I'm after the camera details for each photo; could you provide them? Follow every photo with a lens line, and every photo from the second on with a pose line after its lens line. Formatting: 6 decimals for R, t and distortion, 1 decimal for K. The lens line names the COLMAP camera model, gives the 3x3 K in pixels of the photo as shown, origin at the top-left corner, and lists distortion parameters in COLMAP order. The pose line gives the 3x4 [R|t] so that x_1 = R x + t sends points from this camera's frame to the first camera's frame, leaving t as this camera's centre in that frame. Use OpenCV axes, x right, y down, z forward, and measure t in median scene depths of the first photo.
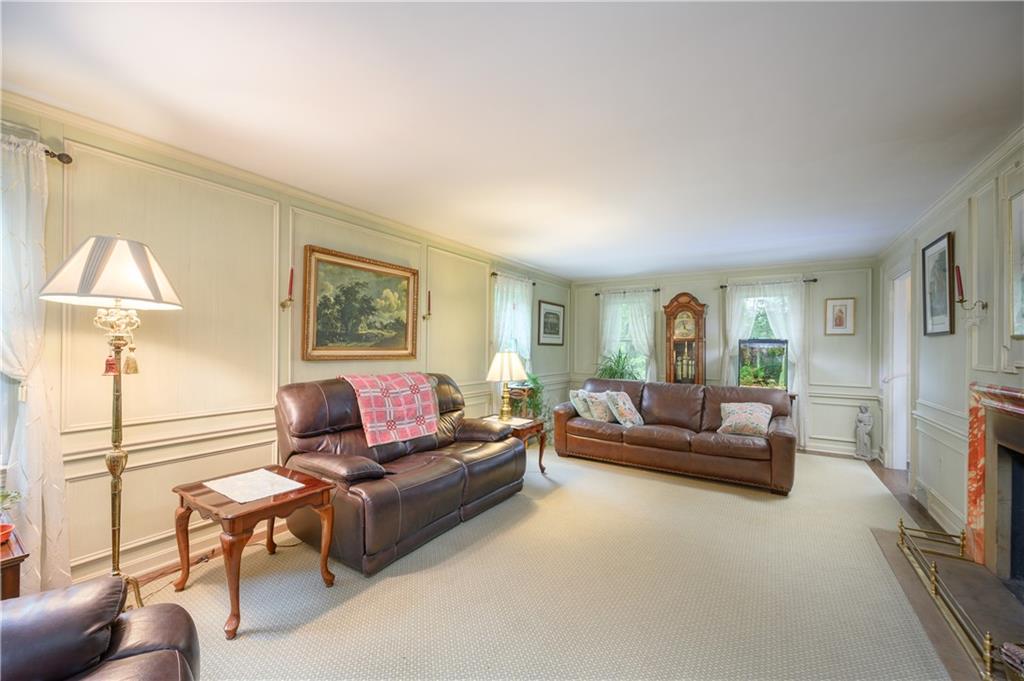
lens RADIAL K [[415.1, 0, 512.0], [0, 415.1, 340.5], [0, 0, 1]] dist [-0.000024, -0.000005]
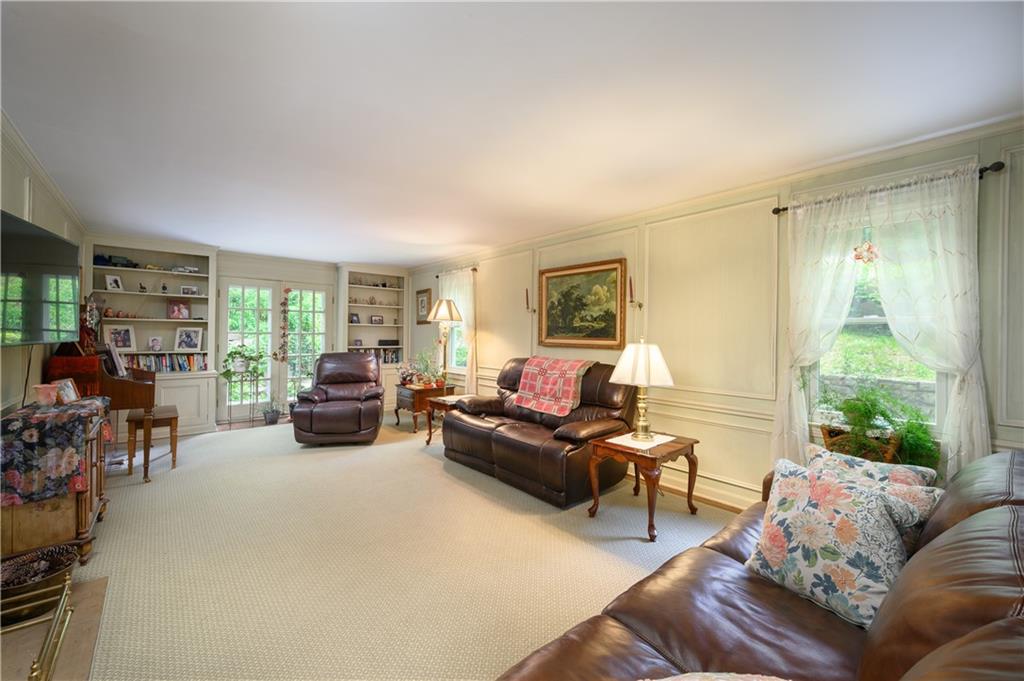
lens RADIAL K [[406.3, 0, 512.0], [0, 406.3, 340.5], [0, 0, 1]] dist [0.000173, 0.000000]
pose [[-0.289232, 0.000329, -0.957259, 0.826534], [0.000002, 1.000000, 0.000343, 0.024624], [0.957259, 0.000097, -0.289232, 1.131185]]
